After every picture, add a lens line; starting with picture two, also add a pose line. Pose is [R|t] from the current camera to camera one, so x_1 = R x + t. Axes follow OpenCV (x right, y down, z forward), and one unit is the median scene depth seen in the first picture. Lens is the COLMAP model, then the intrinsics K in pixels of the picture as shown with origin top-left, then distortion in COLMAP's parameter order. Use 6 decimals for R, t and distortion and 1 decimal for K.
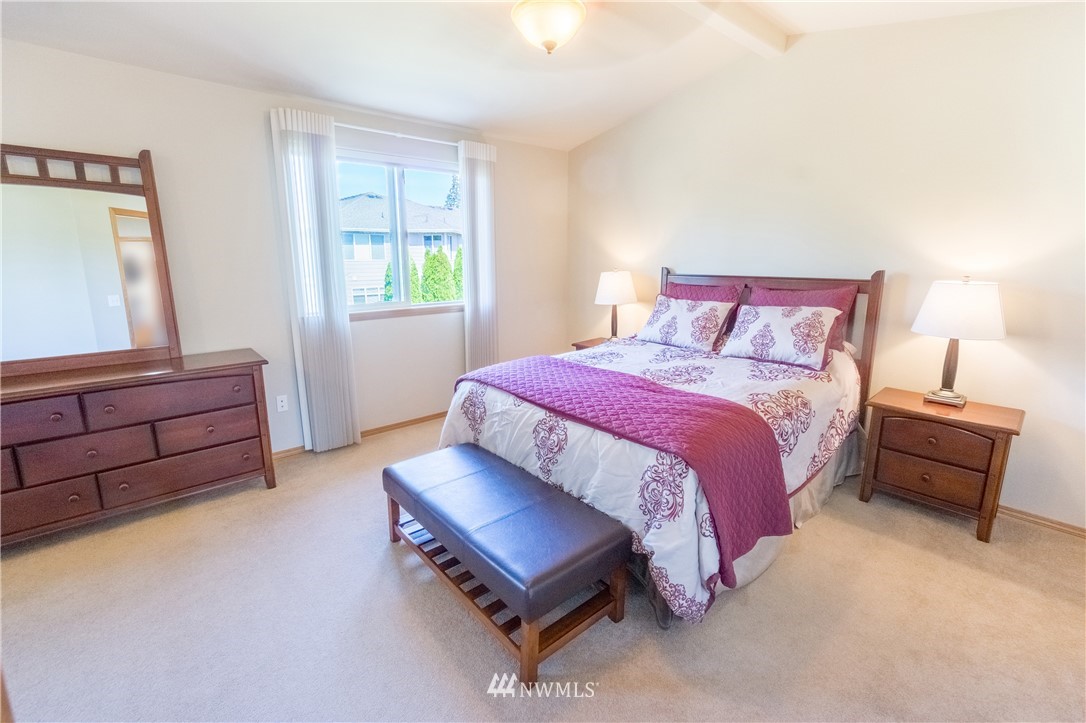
lens RADIAL K [[468.8, 0, 540.0], [0, 468.8, 347.3], [0, 0, 1]] dist [-0.013923, 0.012062]
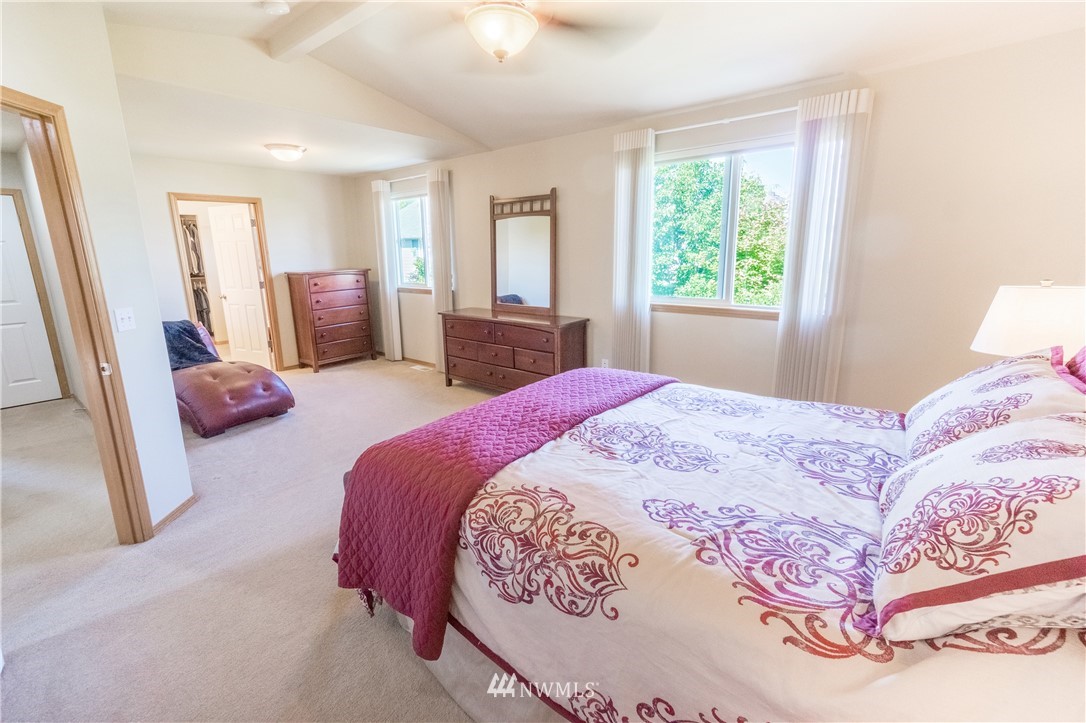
lens RADIAL K [[468.8, 0, 540.0], [0, 468.8, 347.3], [0, 0, 1]] dist [-0.013923, 0.012062]
pose [[0.166070, 0.198354, -0.965959, 0.739681], [-0.175962, 0.969801, 0.168891, -0.130899], [0.970288, 0.141924, 0.195957, 0.624385]]
